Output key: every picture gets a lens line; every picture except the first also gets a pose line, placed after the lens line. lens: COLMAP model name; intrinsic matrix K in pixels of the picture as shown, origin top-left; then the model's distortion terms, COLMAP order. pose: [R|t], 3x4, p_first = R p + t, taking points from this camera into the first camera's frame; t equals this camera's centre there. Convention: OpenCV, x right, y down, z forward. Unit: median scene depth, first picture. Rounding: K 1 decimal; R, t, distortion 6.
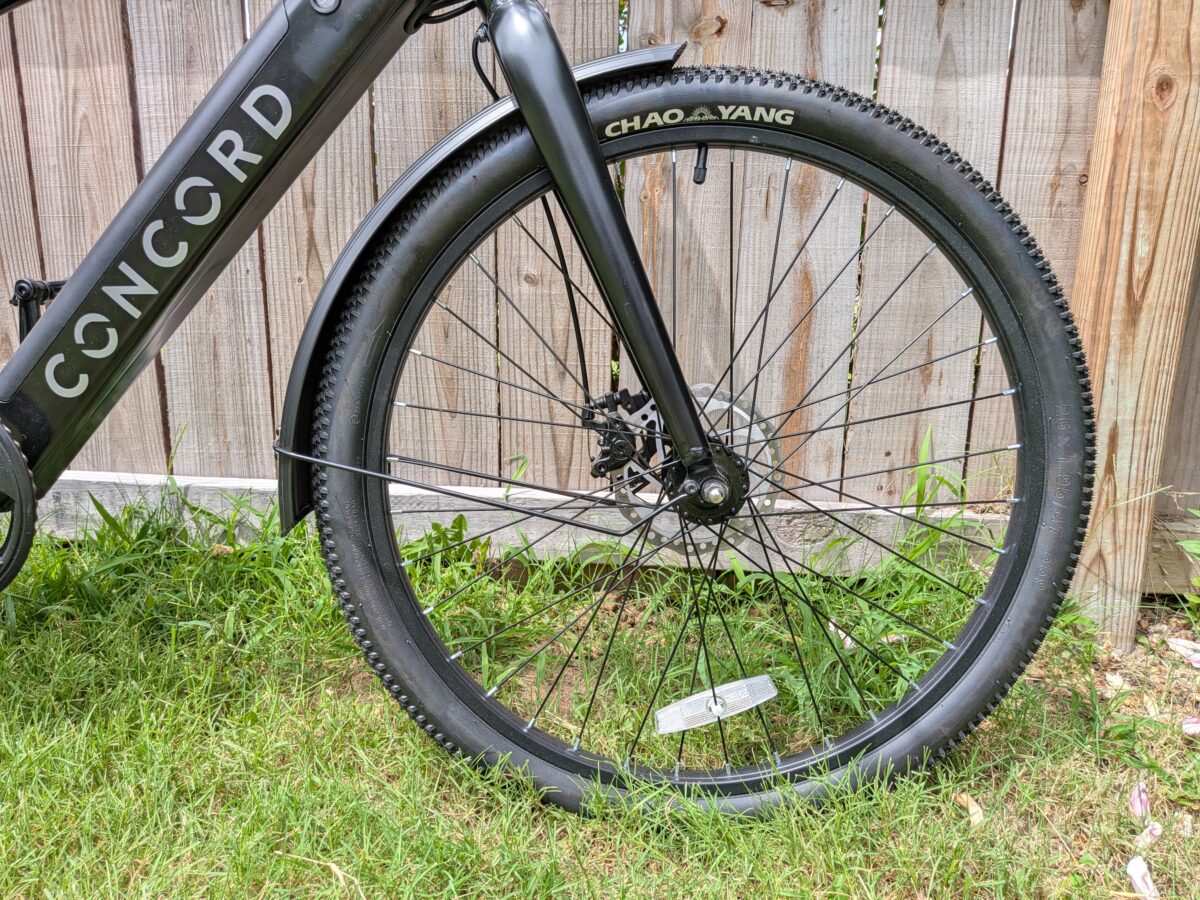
lens RADIAL K [[914.0, 0, 605.9], [0, 914.0, 448.8], [0, 0, 1]] dist [0.045444, -0.089740]
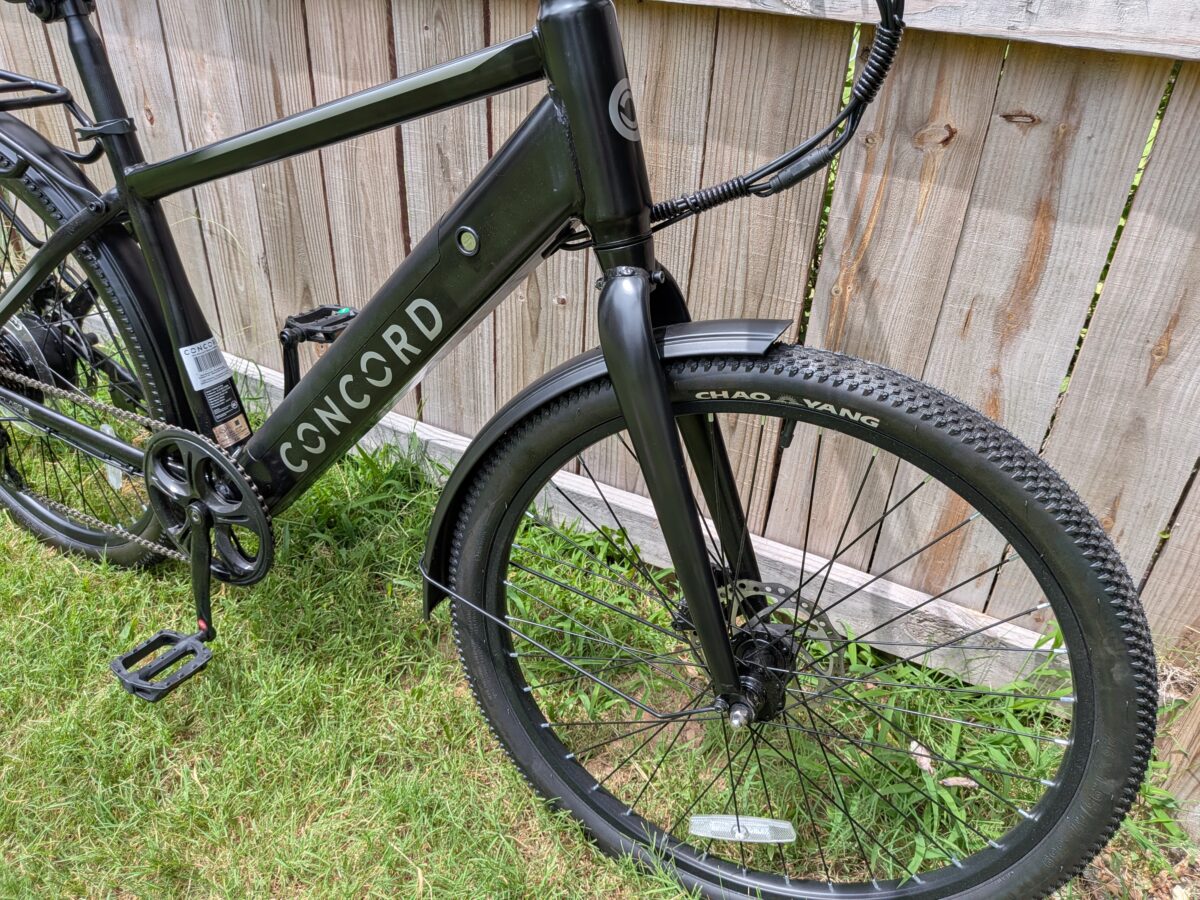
lens RADIAL K [[899.2, 0, 597.4], [0, 899.2, 459.9], [0, 0, 1]] dist [0.081701, -0.150362]
pose [[0.919049, 0.231033, -0.319331, 0.243675], [-0.125774, 0.939742, 0.317910, -0.590243], [0.373537, -0.252011, 0.892727, 0.007968]]
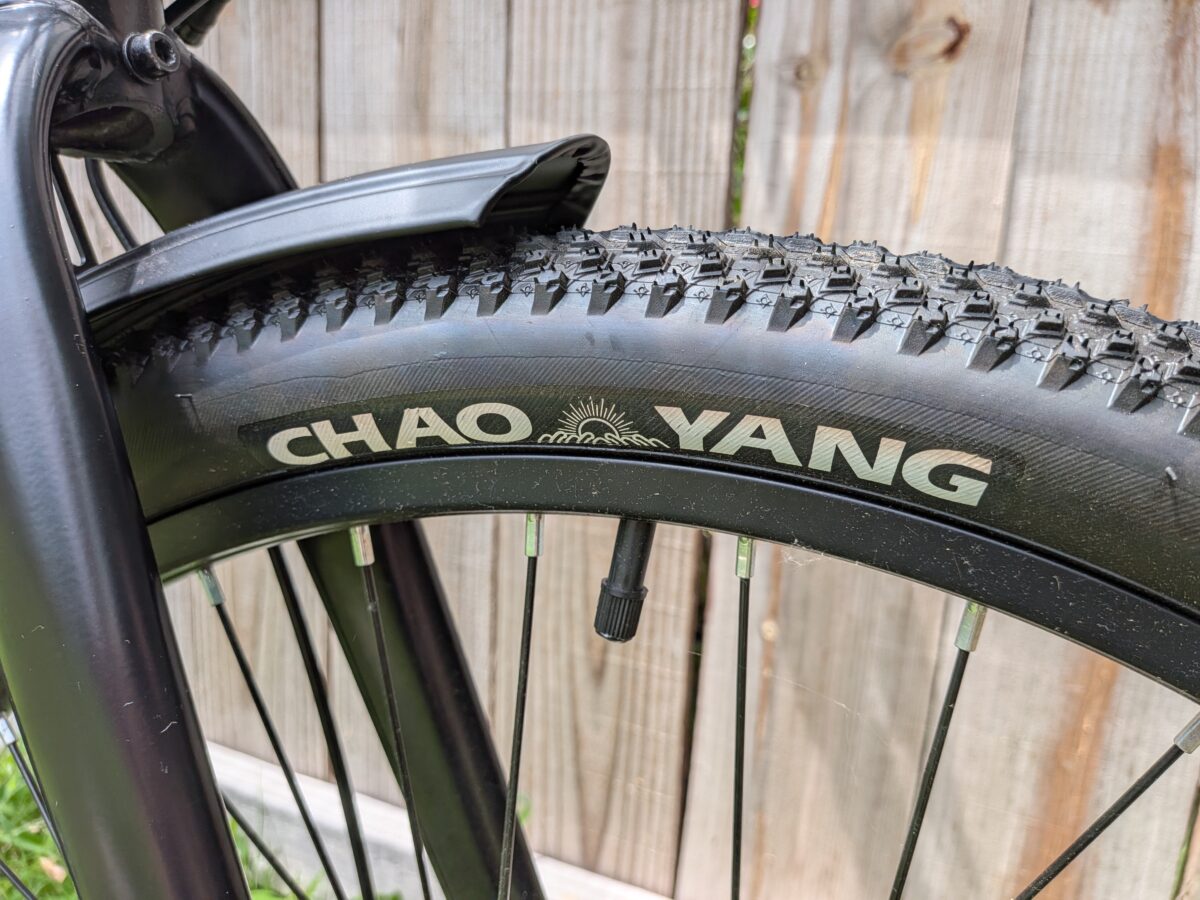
lens RADIAL K [[949.1, 0, 600.0], [0, 949.1, 450.0], [0, 0, 1]] dist [0.009474, -0.090334]
pose [[0.944159, 0.104067, -0.312625, 0.184970], [-0.106993, 0.994229, 0.007829, -0.357341], [0.311636, 0.026057, 0.949844, 0.749563]]
